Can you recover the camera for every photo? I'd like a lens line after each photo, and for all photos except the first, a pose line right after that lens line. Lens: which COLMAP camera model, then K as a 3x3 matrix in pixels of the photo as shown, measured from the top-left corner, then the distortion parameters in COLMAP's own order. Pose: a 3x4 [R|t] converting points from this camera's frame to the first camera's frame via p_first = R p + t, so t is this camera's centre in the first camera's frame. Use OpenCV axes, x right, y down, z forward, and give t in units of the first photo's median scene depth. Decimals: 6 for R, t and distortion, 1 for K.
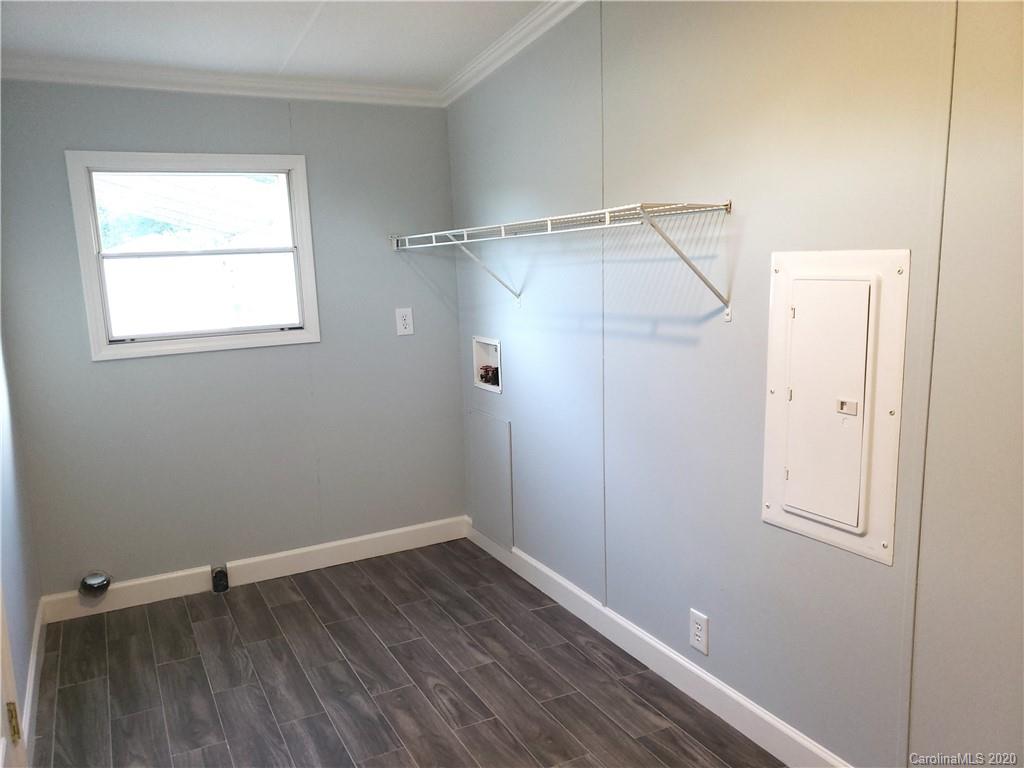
lens RADIAL K [[813.9, 0, 514.4], [0, 813.9, 402.7], [0, 0, 1]] dist [0.128772, -0.141939]
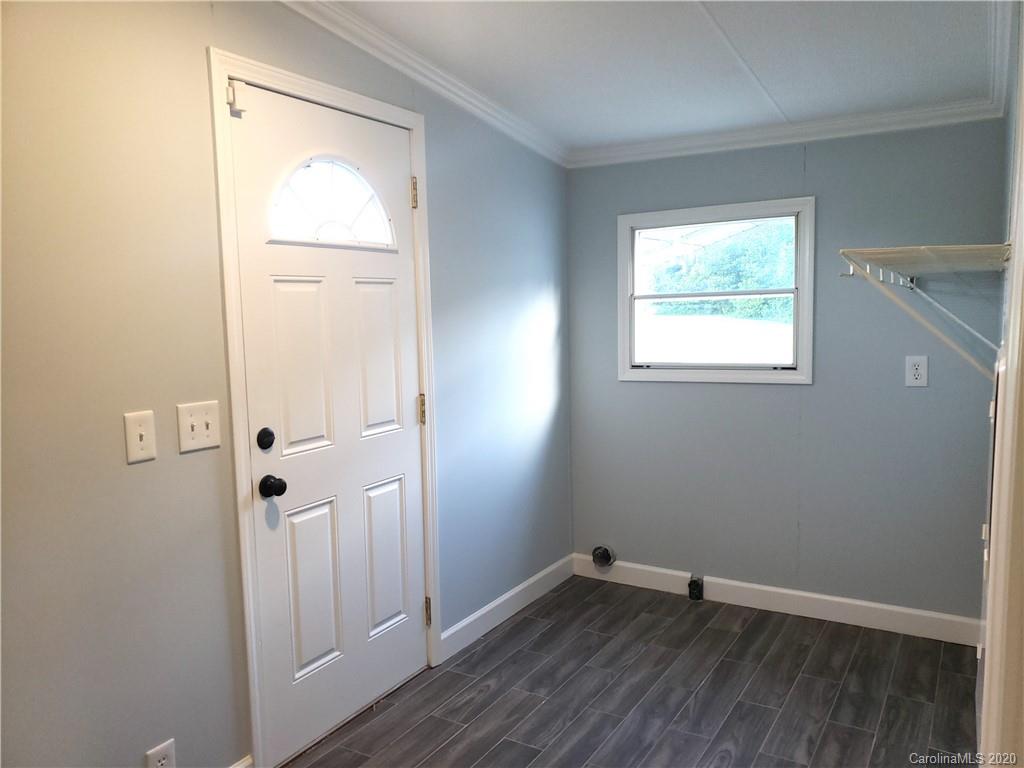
lens RADIAL K [[801.4, 0, 512.4], [0, 801.4, 409.4], [0, 0, 1]] dist [0.032700, 0.001614]
pose [[0.533482, 0.129301, -0.835870, 0.413867], [-0.150032, 0.987041, 0.056930, -0.050848], [0.832398, 0.095036, 0.545968, 0.208178]]
